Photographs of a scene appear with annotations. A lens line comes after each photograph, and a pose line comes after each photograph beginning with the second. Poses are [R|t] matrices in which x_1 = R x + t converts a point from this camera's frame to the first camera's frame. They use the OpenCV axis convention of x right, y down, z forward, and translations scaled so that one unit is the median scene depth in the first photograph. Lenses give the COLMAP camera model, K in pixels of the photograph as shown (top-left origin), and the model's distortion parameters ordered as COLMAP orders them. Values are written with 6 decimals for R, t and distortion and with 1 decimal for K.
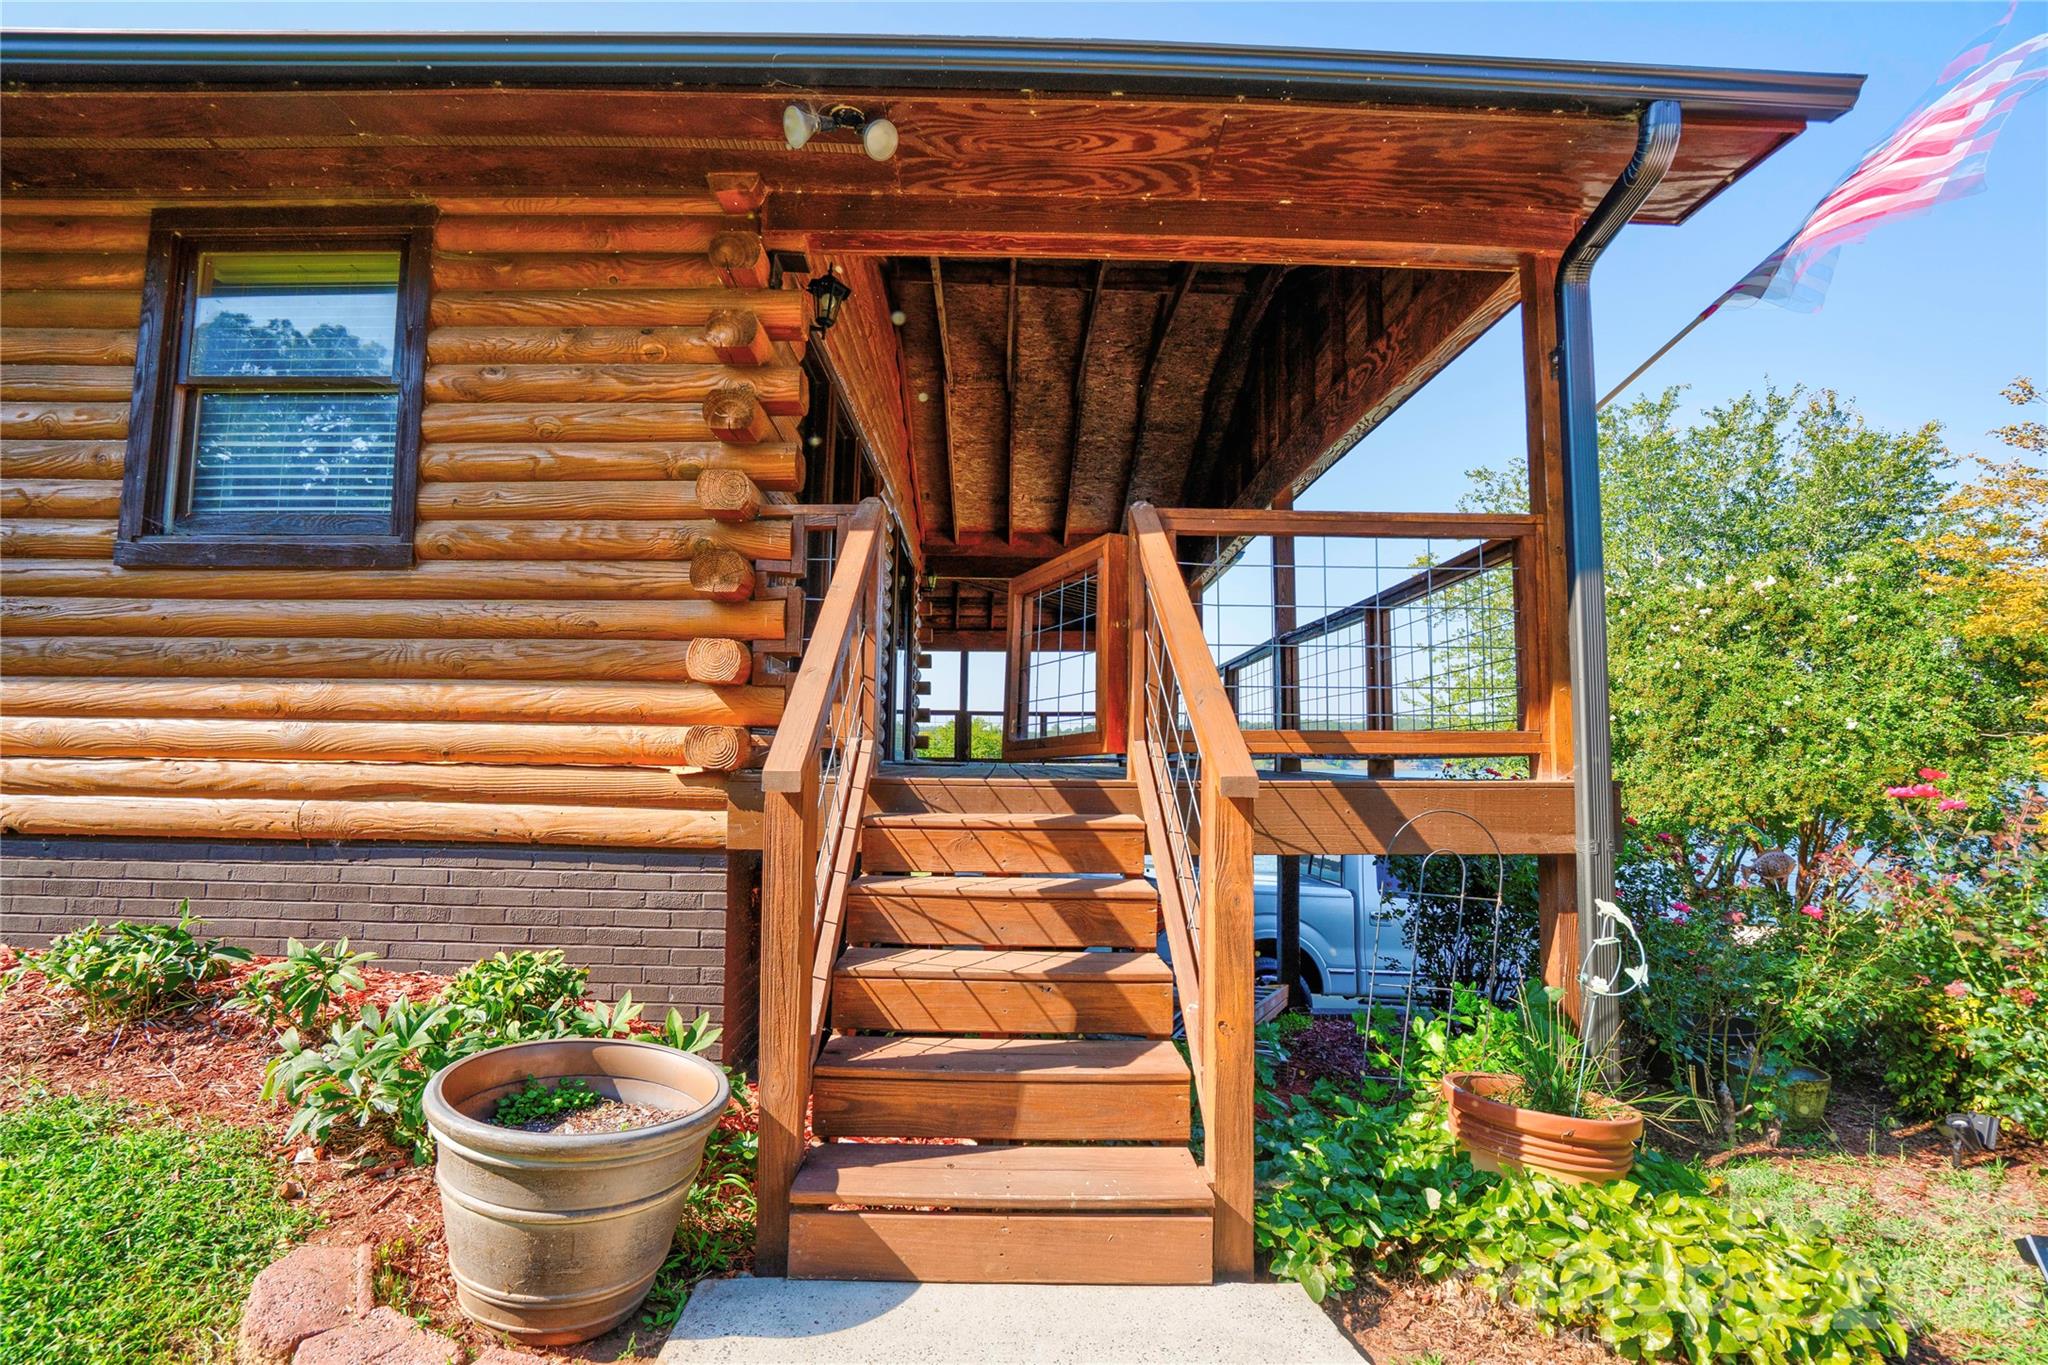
lens RADIAL K [[975.5, 0, 1024.0], [0, 975.5, 682.5], [0, 0, 1]] dist [-0.062022, 0.023714]
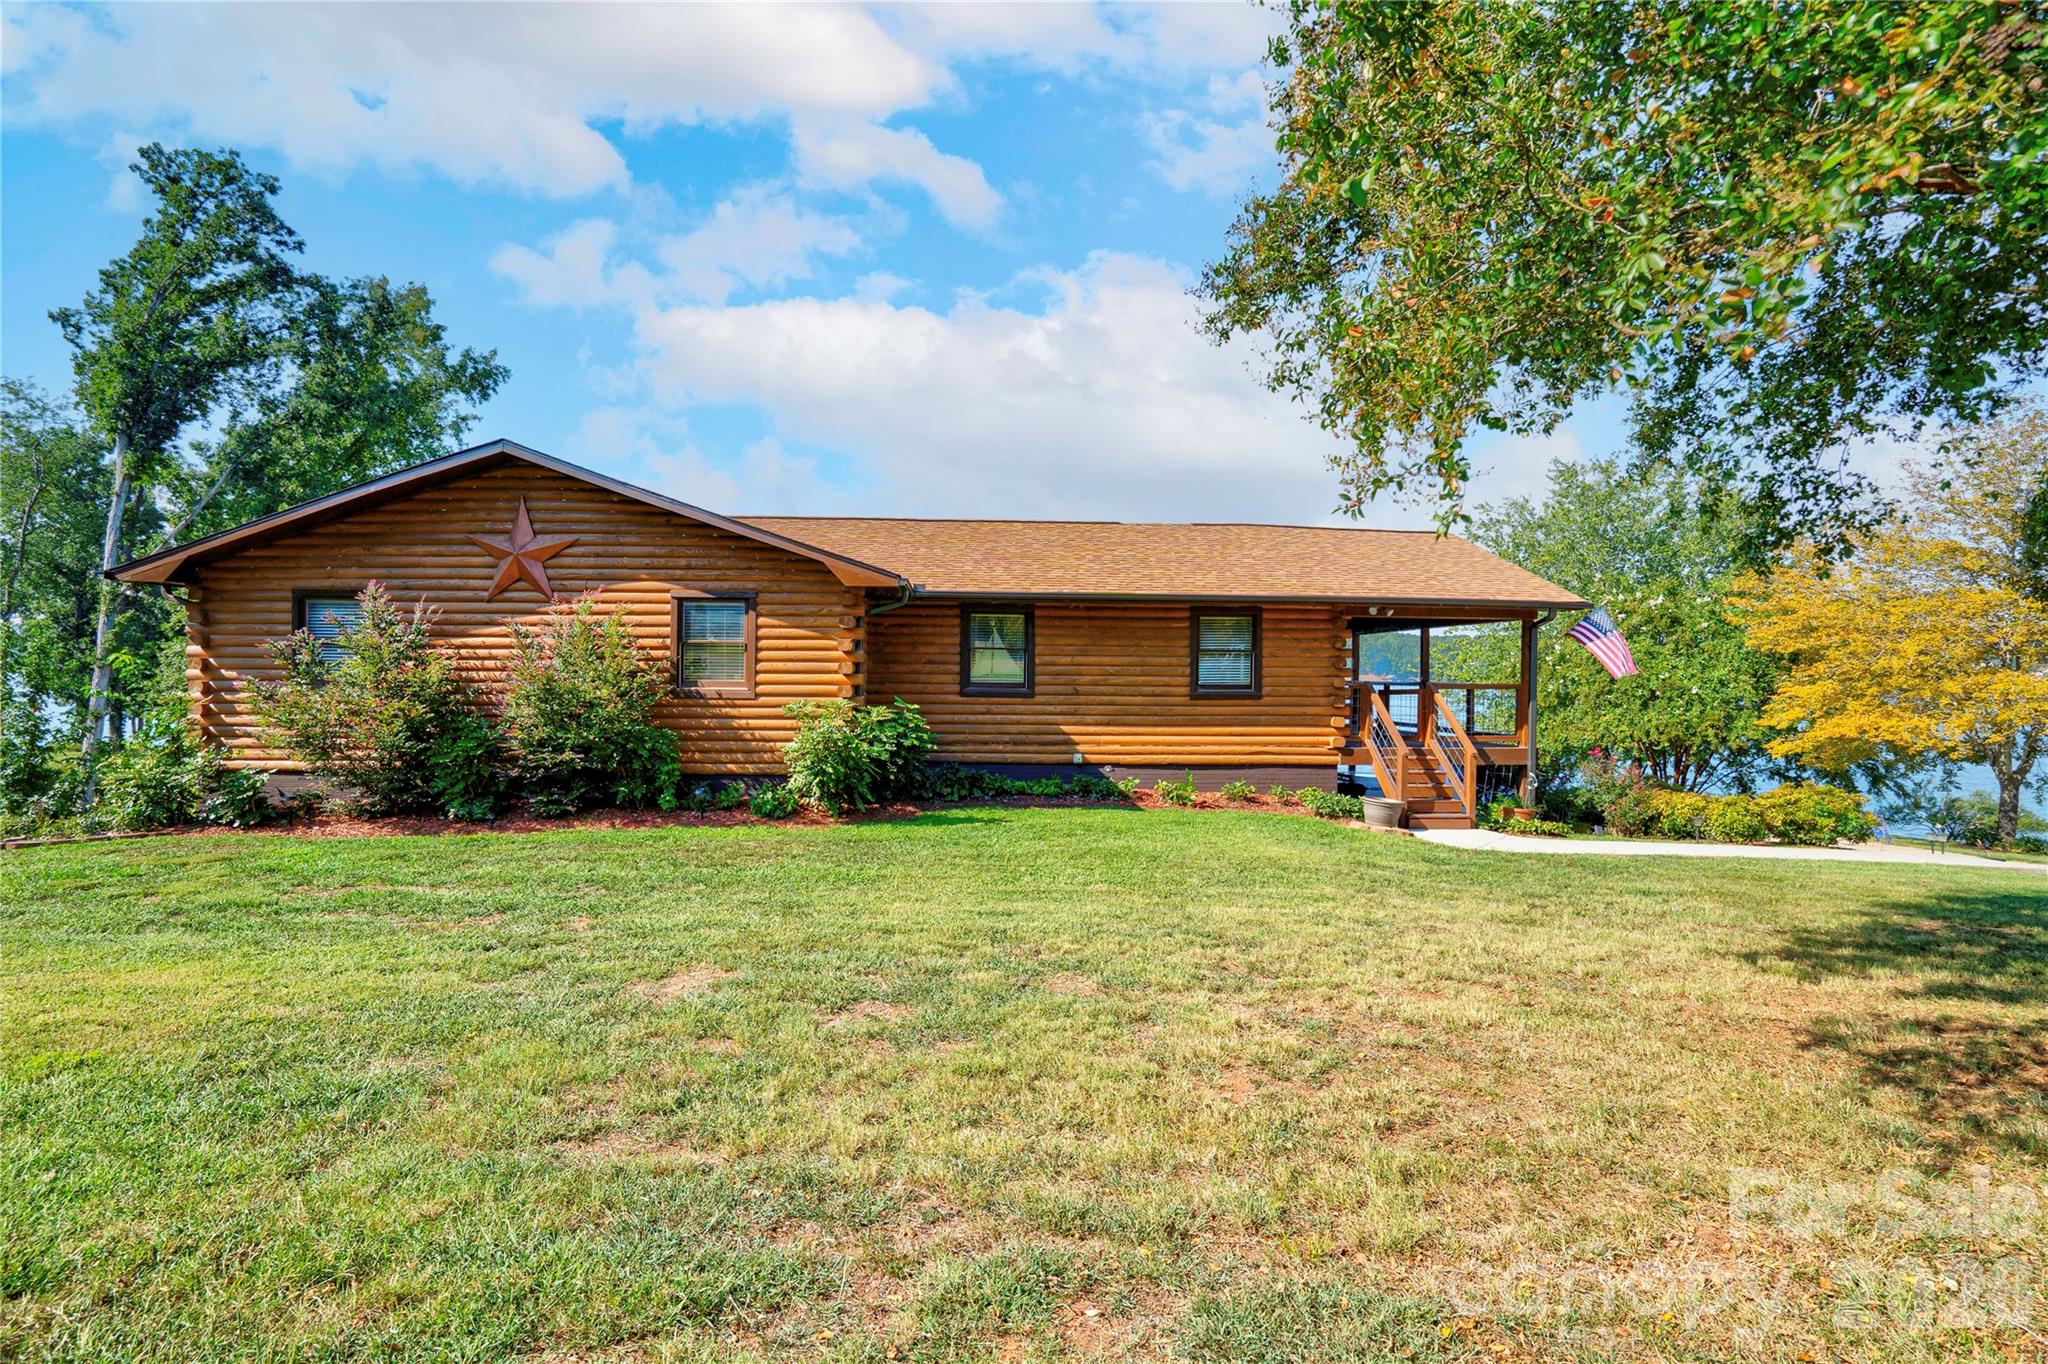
lens RADIAL K [[975.5, 0, 1024.0], [0, 975.5, 682.0], [0, 0, 1]] dist [-0.062022, 0.023714]
pose [[0.999739, -0.002884, 0.022650, -0.396352], [0.000864, 0.996060, 0.088682, -0.127653], [-0.022816, -0.088639, 0.995802, -0.714409]]
